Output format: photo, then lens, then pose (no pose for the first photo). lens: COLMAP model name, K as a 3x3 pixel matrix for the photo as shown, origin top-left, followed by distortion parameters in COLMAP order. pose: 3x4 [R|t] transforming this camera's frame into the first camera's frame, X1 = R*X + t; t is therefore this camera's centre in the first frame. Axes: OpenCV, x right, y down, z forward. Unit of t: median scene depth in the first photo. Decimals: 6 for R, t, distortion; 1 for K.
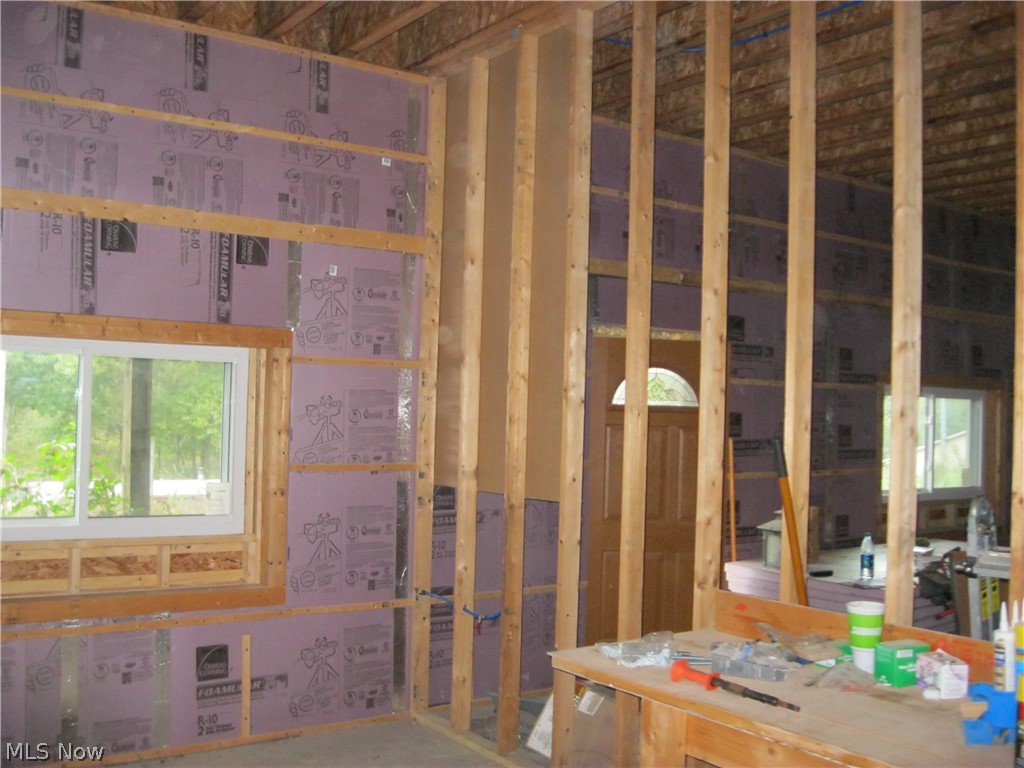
lens RADIAL K [[1159.6, 0, 512.0], [0, 1159.6, 384.0], [0, 0, 1]] dist [-0.138323, -0.005563]
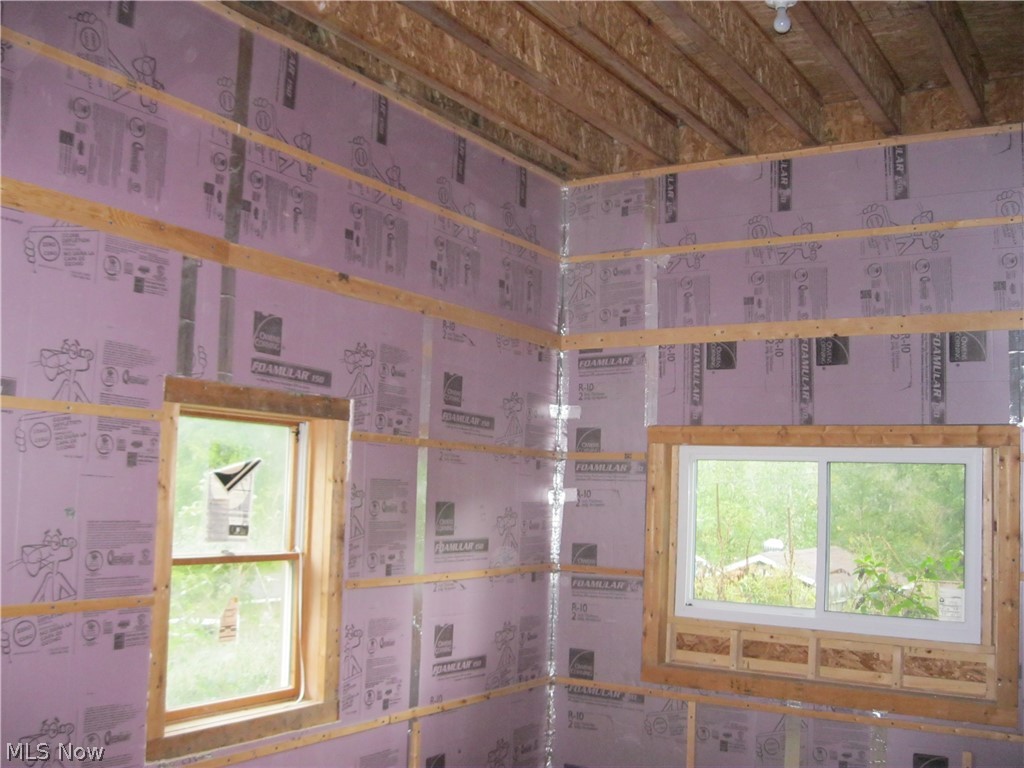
lens RADIAL K [[1053.0, 0, 511.5], [0, 1053.0, 402.0], [0, 0, 1]] dist [-0.121736, -0.004000]
pose [[0.327309, -0.091304, -0.940496, 0.489215], [-0.008038, 0.995016, -0.099394, 0.020068], [0.944883, 0.040093, 0.324943, 0.390980]]
